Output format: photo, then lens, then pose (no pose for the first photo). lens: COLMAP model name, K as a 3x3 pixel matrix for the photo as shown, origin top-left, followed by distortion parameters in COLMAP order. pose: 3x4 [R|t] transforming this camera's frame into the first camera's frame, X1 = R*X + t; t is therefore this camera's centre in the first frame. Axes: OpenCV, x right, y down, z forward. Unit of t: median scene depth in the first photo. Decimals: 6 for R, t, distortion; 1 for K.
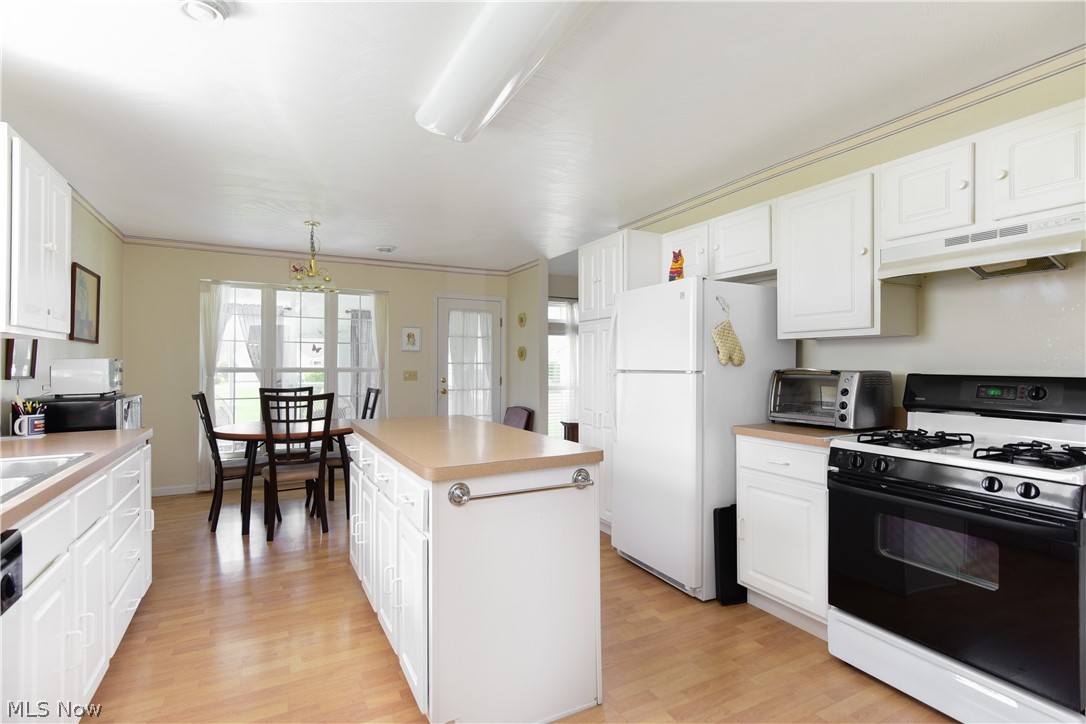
lens RADIAL K [[528.4, 0, 543.0], [0, 528.4, 362.0], [0, 0, 1]] dist [0.001597, -0.000230]
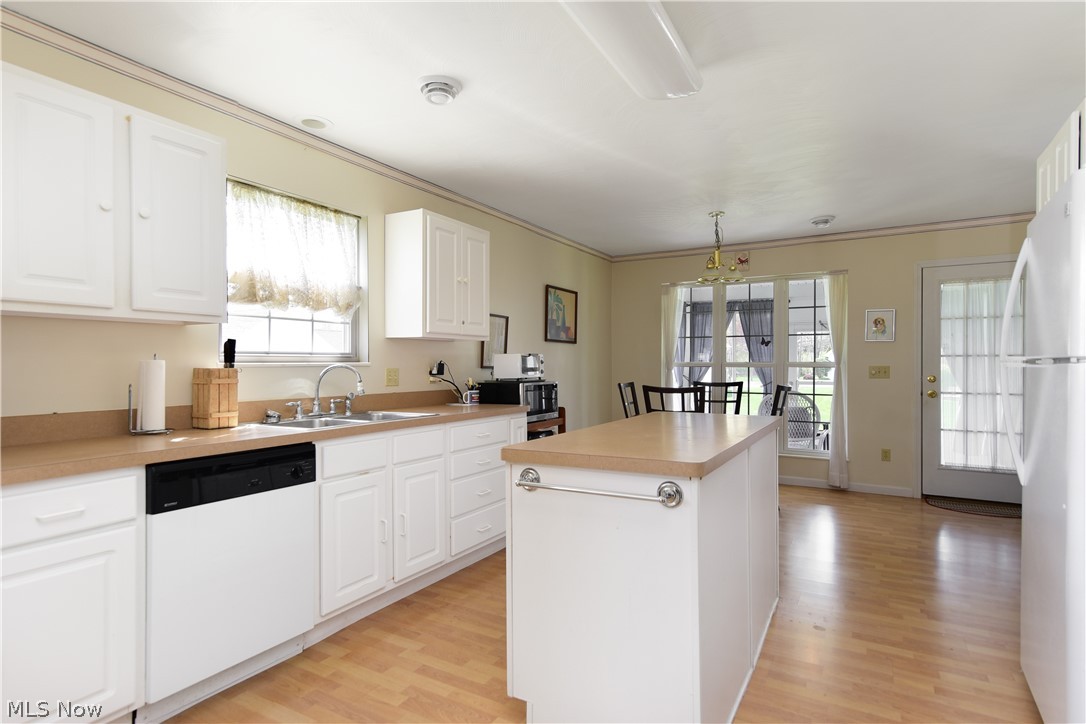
lens RADIAL K [[560.6, 0, 543.0], [0, 560.6, 362.0], [0, 0, 1]] dist [0.015214, 0.000884]
pose [[0.521716, -0.002456, -0.853116, 0.272101], [0.006079, 0.999981, 0.000839, 0.009164], [0.853098, -0.005624, 0.521721, 0.174099]]
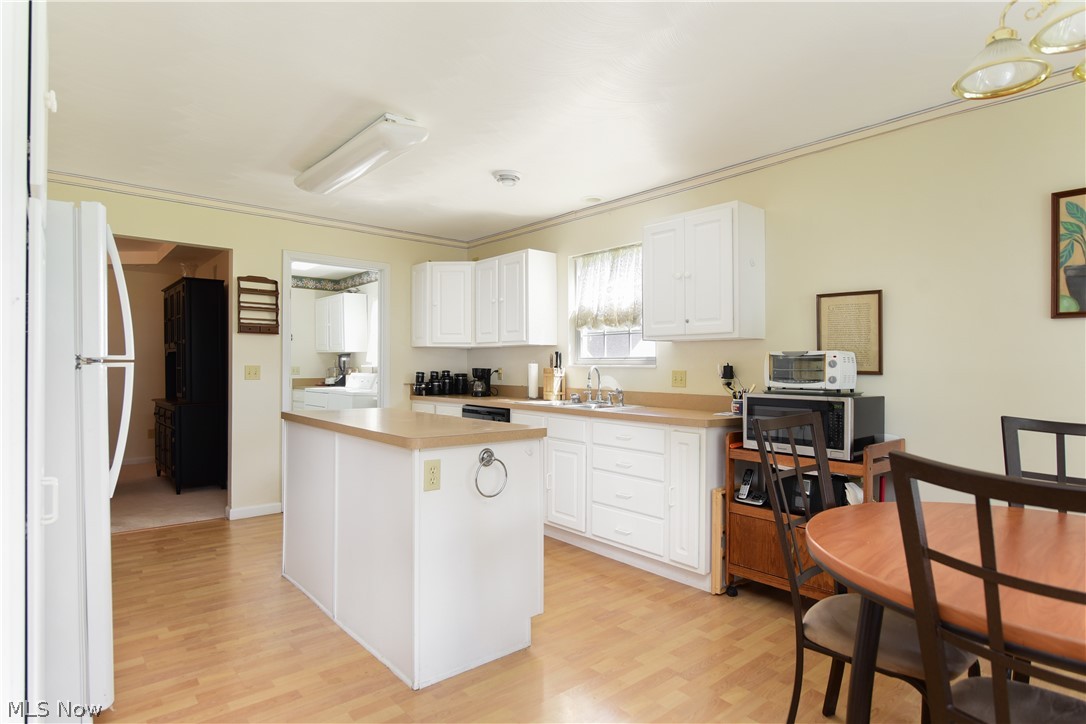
lens RADIAL K [[583.7, 0, 543.0], [0, 583.7, 362.0], [0, 0, 1]] dist [-0.002789, -0.000181]
pose [[-0.977061, -0.004933, -0.212901, -0.116505], [-0.002568, 0.999932, -0.011385, 0.015141], [0.212942, -0.010577, -0.977008, 1.182071]]
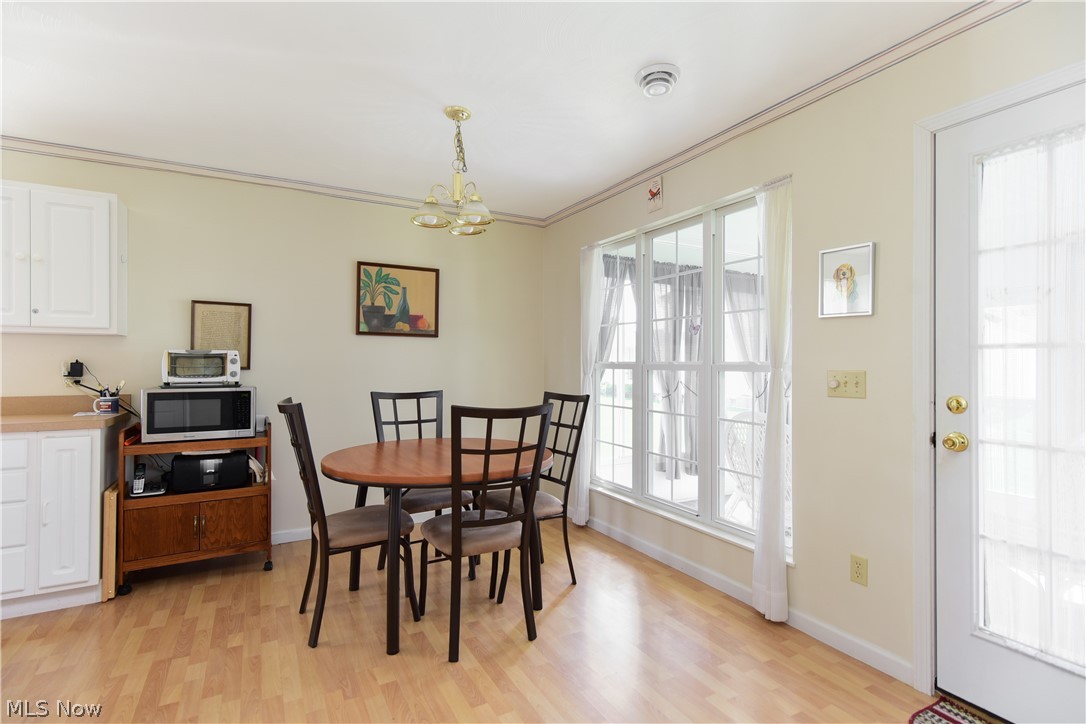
lens RADIAL K [[536.5, 0, 543.0], [0, 536.5, 362.0], [0, 0, 1]] dist [0.029076, -0.000366]
pose [[0.008655, -0.001908, -0.999961, 0.155350], [0.003941, 0.999990, -0.001874, 0.013419], [0.999955, -0.003924, 0.008662, 1.045418]]
